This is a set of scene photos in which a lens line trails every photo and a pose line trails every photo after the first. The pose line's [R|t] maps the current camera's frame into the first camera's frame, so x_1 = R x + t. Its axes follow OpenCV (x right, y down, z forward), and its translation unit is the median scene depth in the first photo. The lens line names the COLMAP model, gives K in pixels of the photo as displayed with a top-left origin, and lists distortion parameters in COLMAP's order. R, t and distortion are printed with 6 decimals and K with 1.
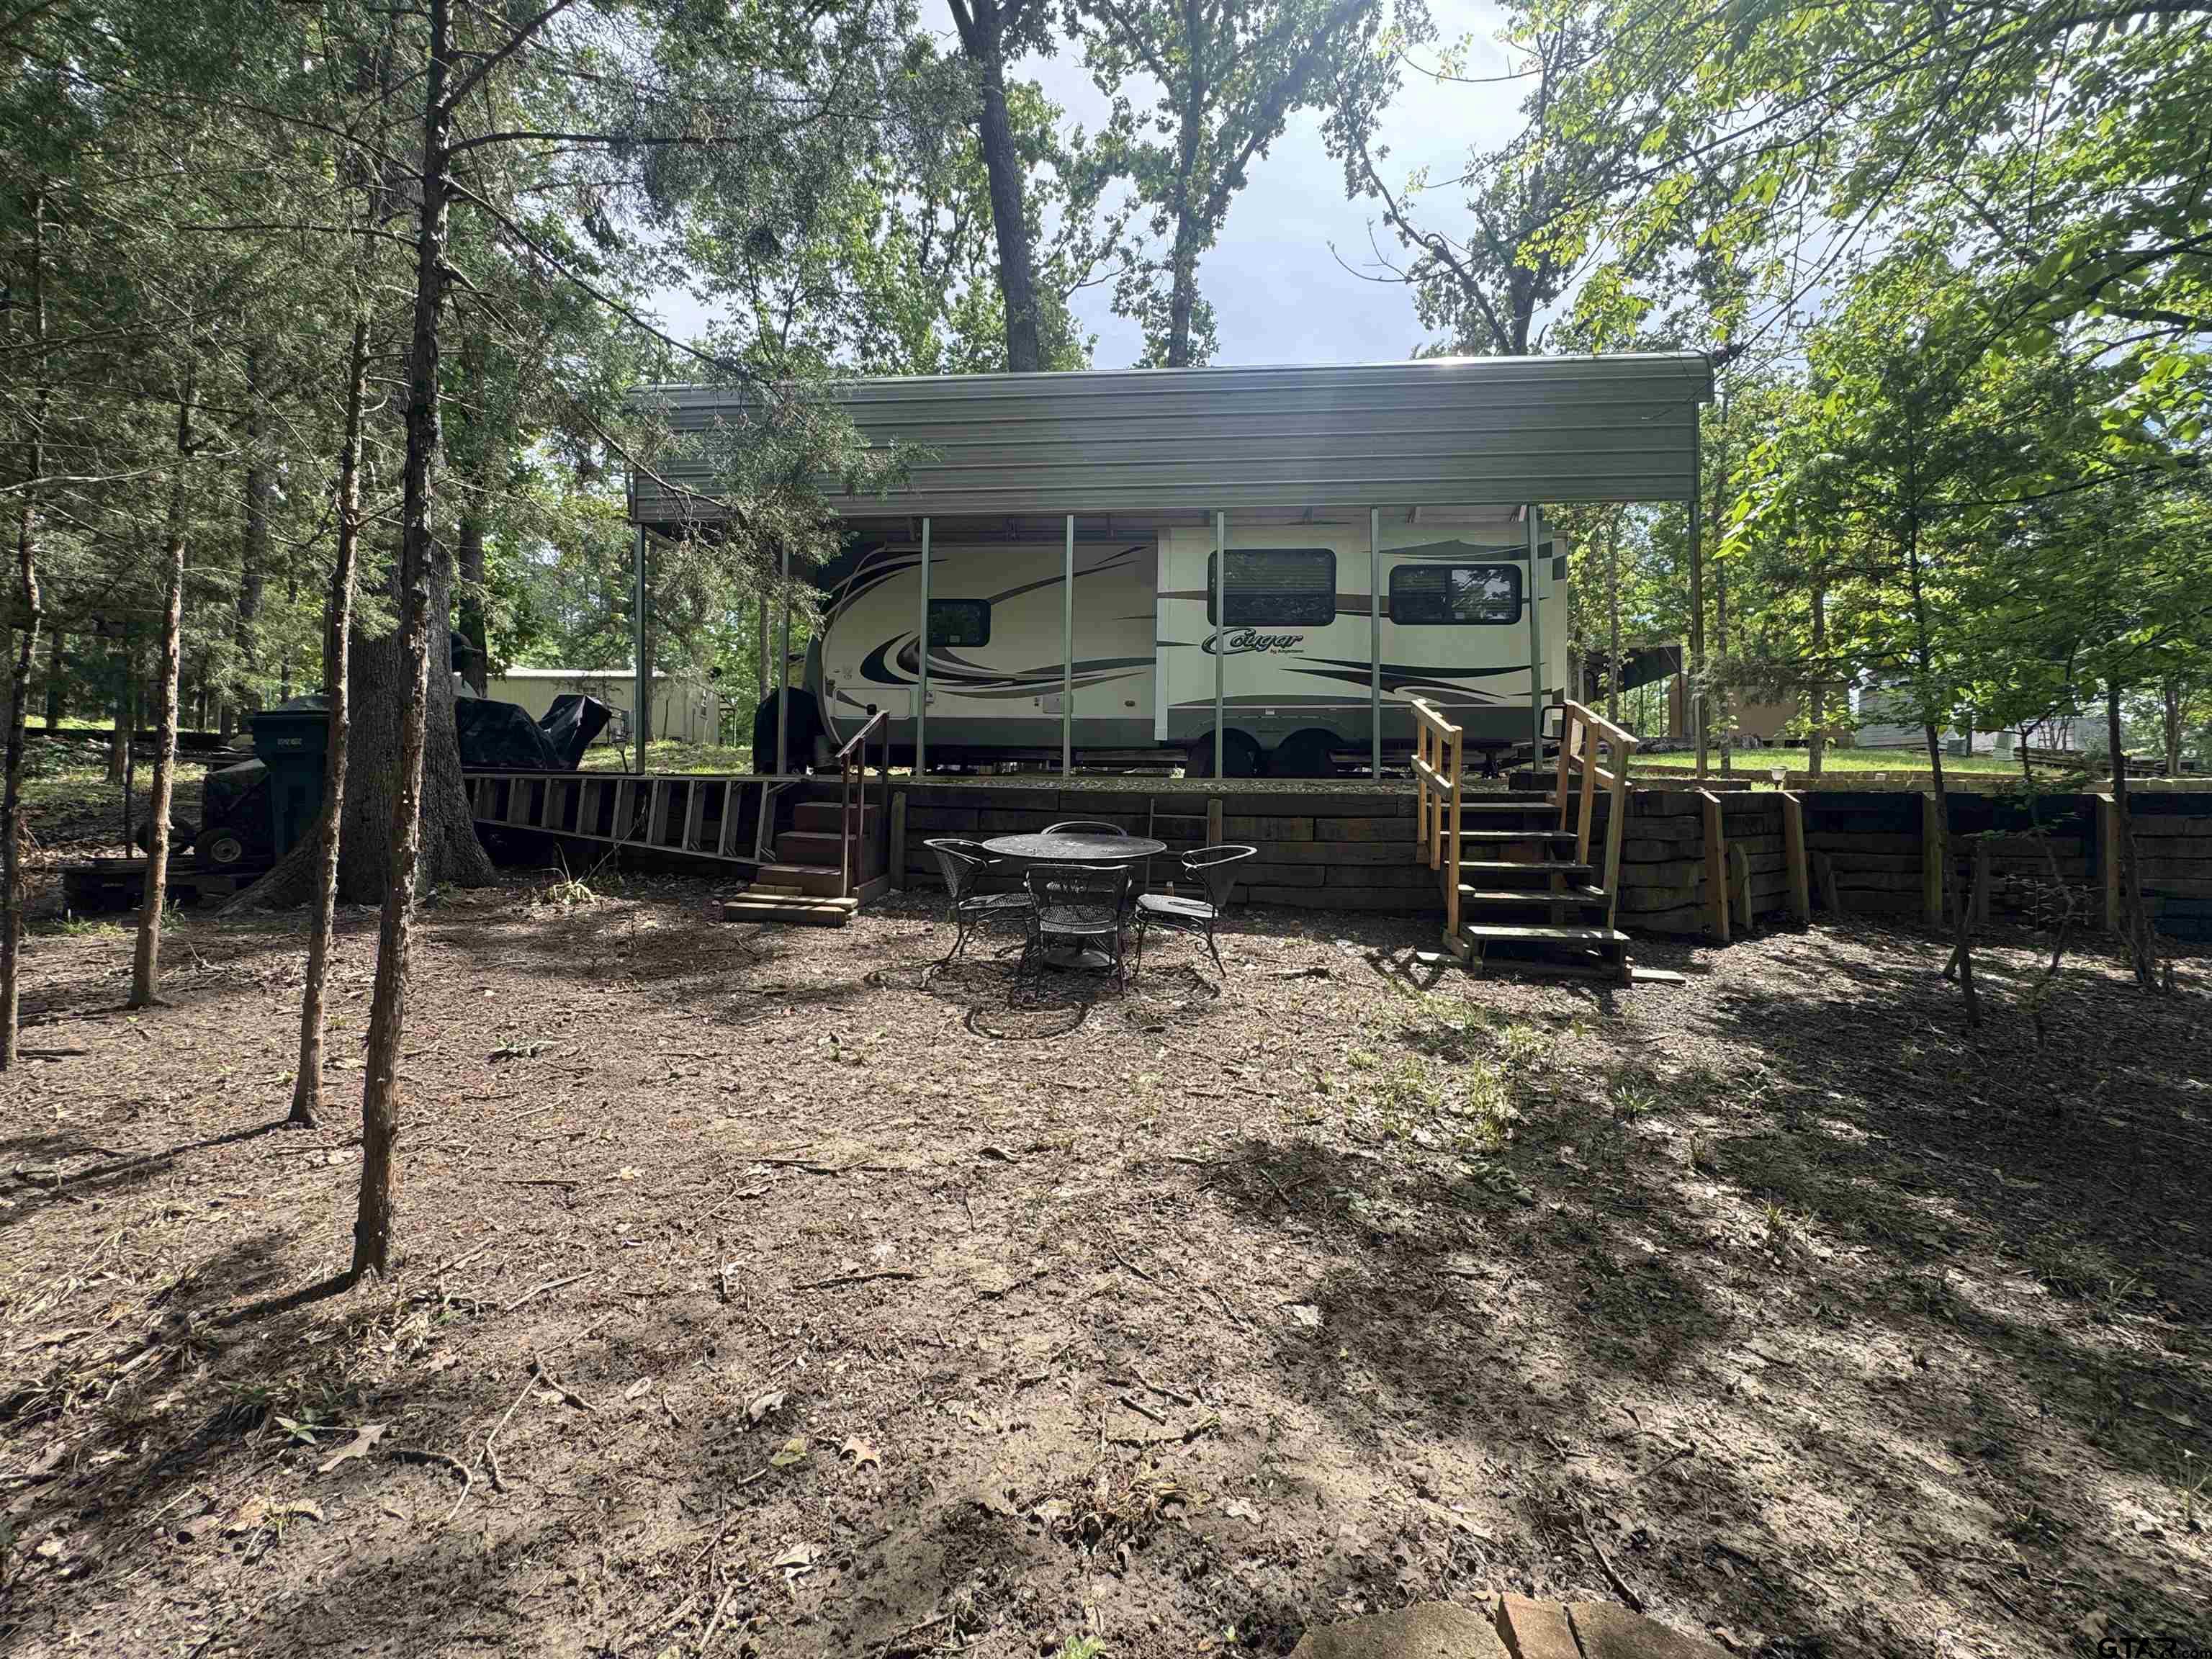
lens RADIAL K [[882.5, 0, 1106.0], [0, 882.5, 829.5], [0, 0, 1]] dist [-0.004380, 0.000430]
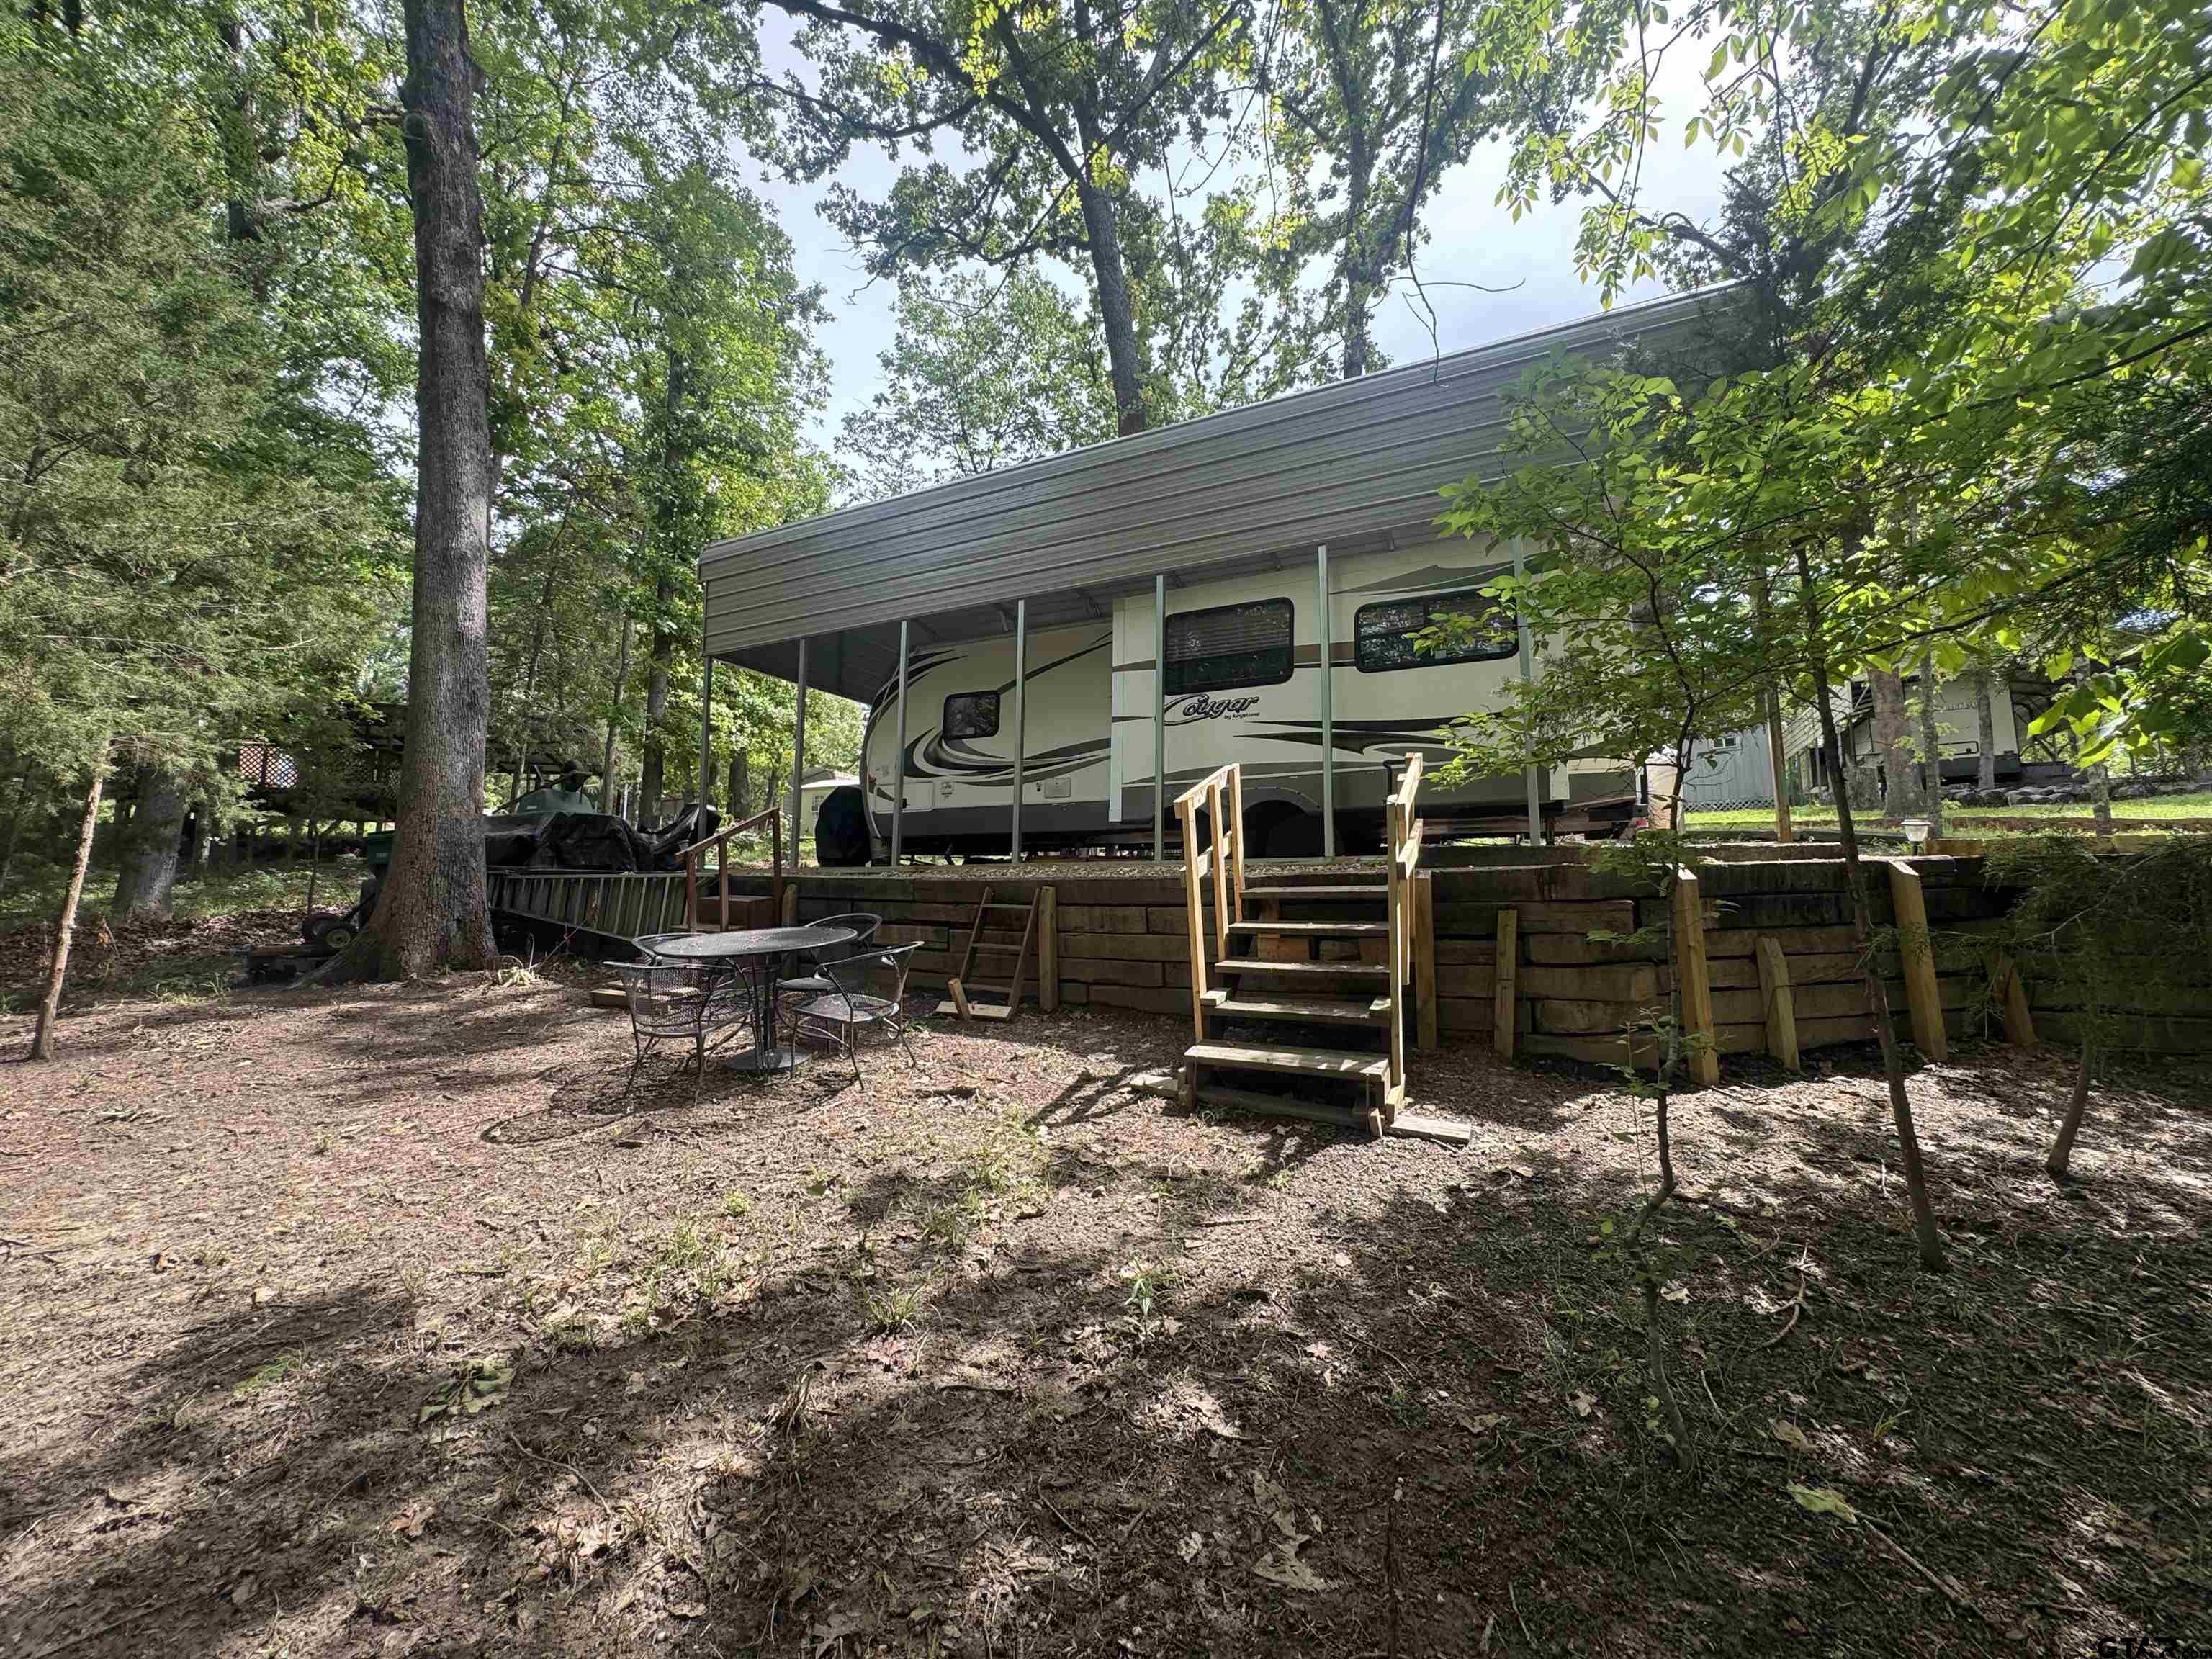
lens RADIAL K [[882.5, 0, 1106.0], [0, 882.5, 829.5], [0, 0, 1]] dist [-0.004380, 0.000430]
pose [[0.928846, -0.040435, -0.368253, 0.409792], [0.006960, 0.995755, -0.091781, -0.007419], [0.370401, 0.082687, 0.925184, 0.139663]]
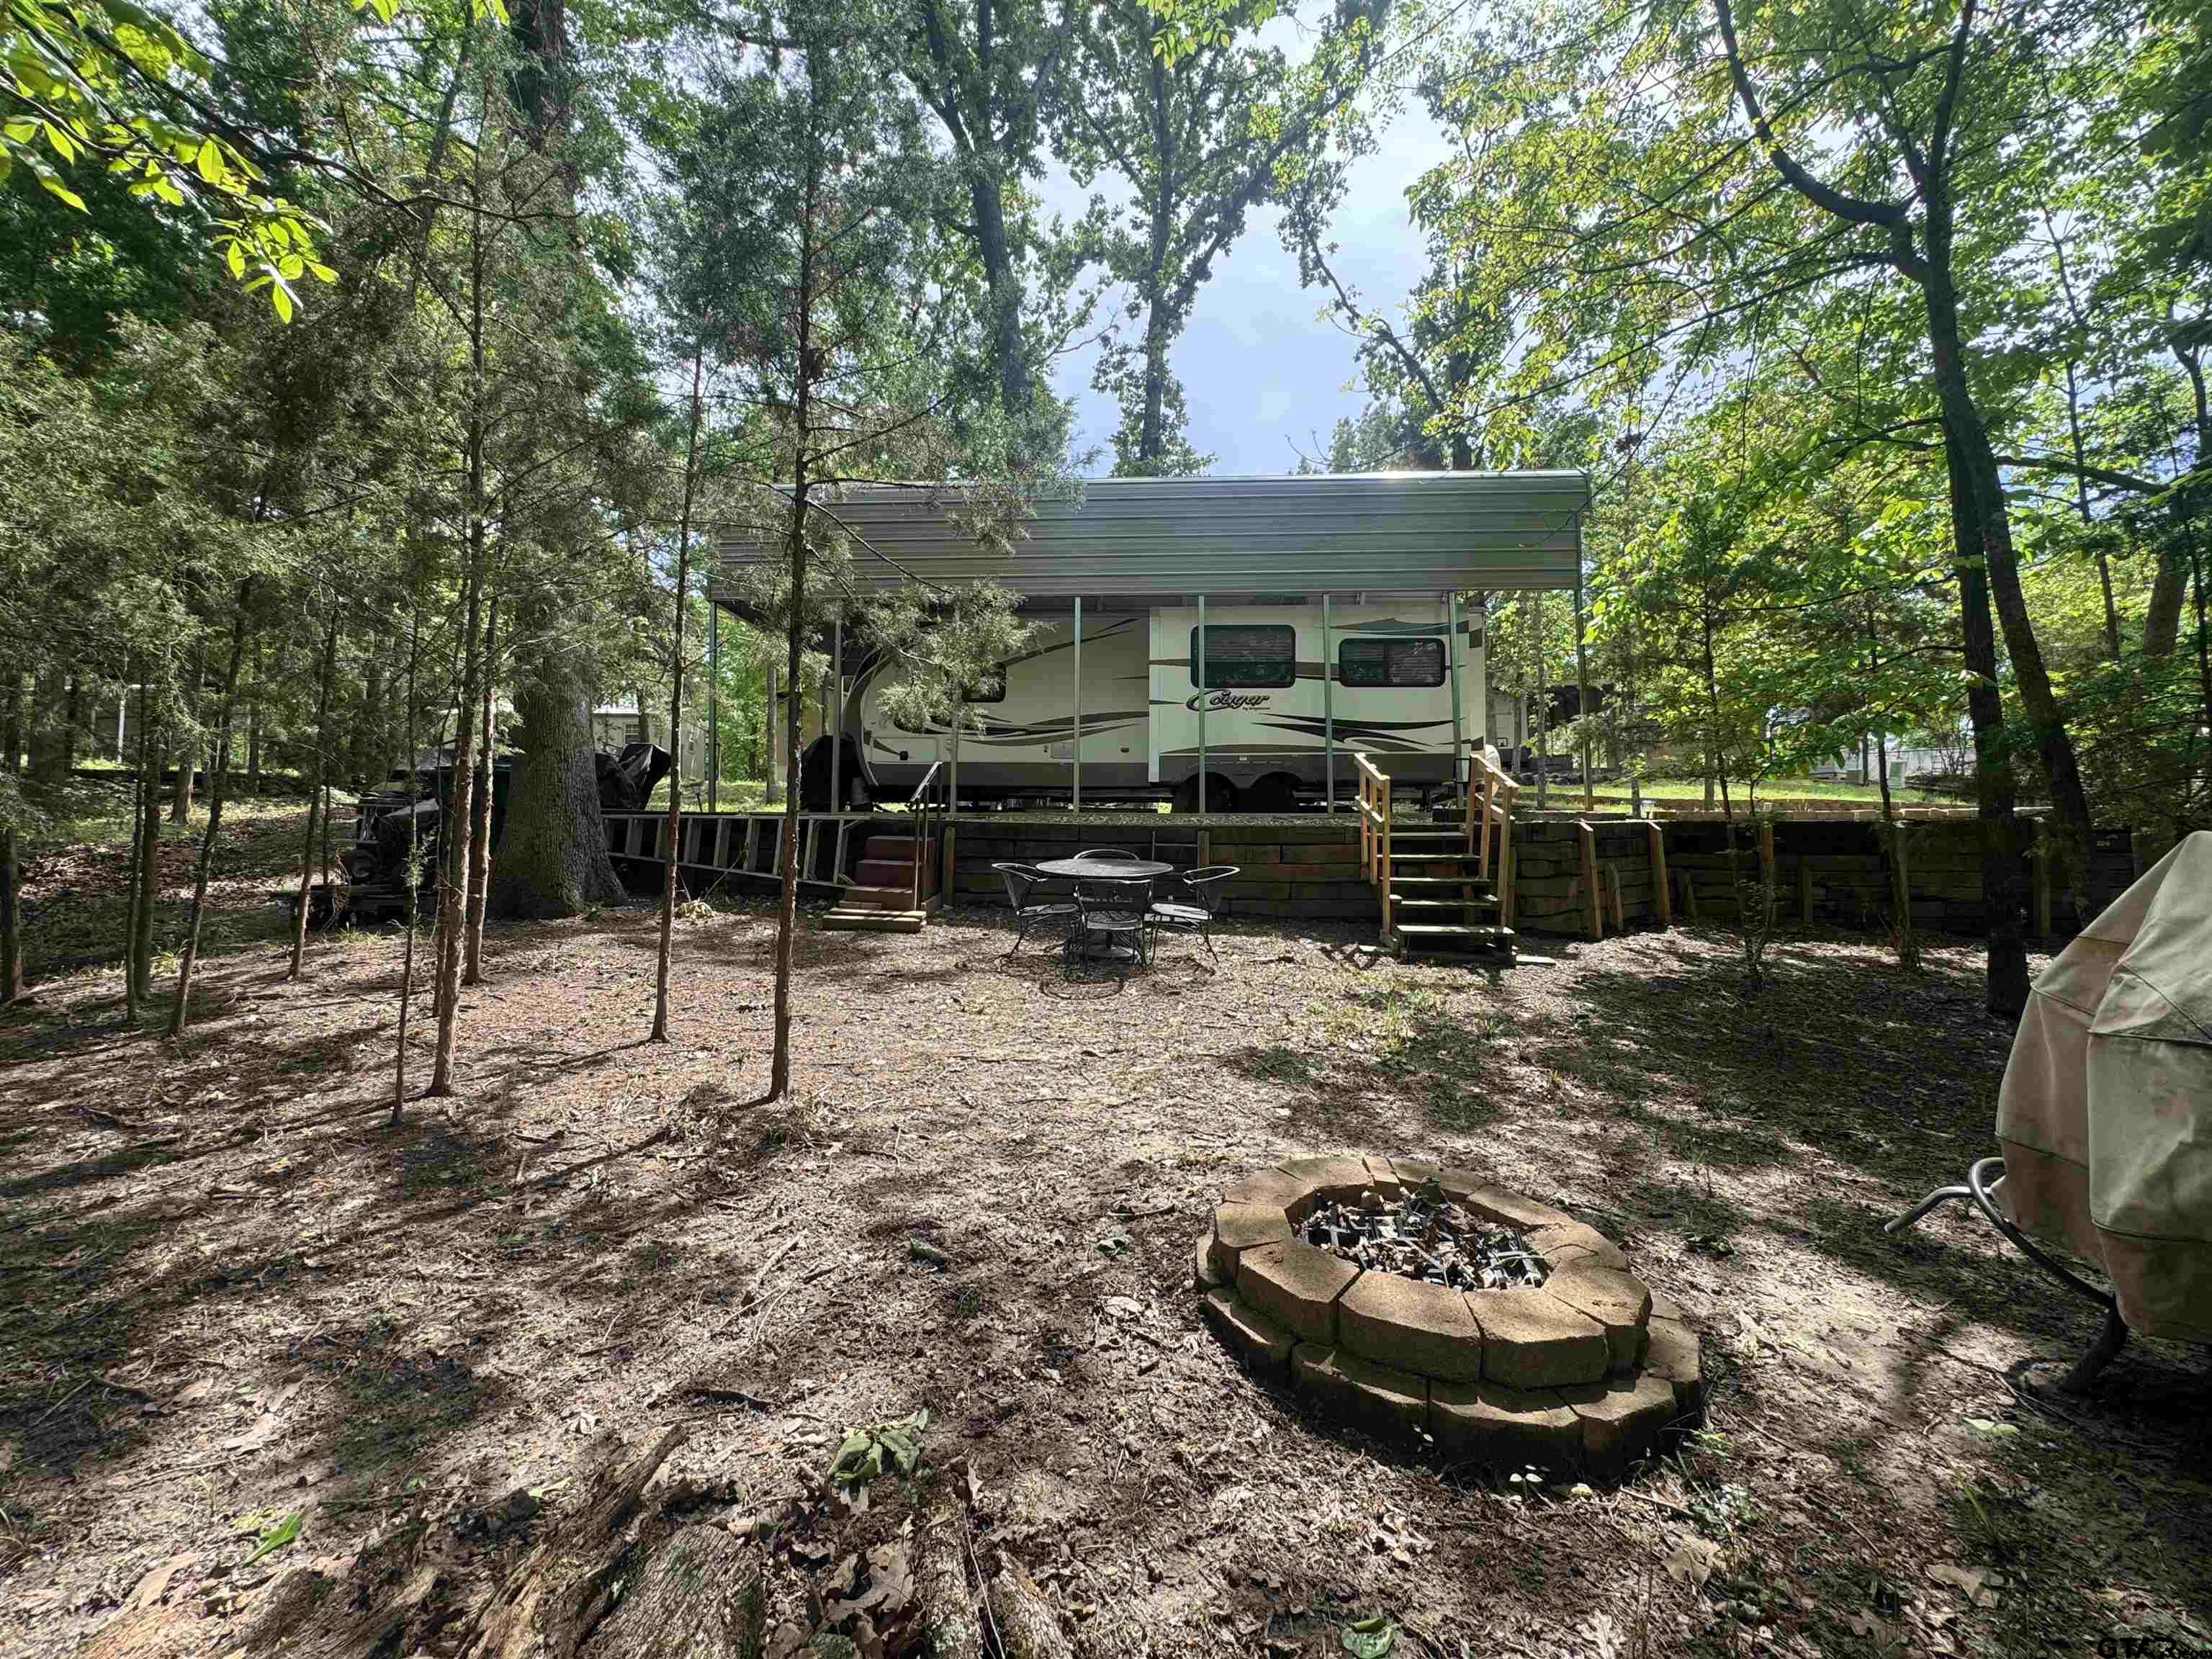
lens RADIAL K [[882.5, 0, 1106.0], [0, 882.5, 829.5], [0, 0, 1]] dist [-0.004380, 0.000430]
pose [[0.999265, -0.007179, 0.037646, -0.050559], [0.008414, 0.999429, -0.032733, 0.002908], [-0.037389, 0.033026, 0.998755, -0.206823]]
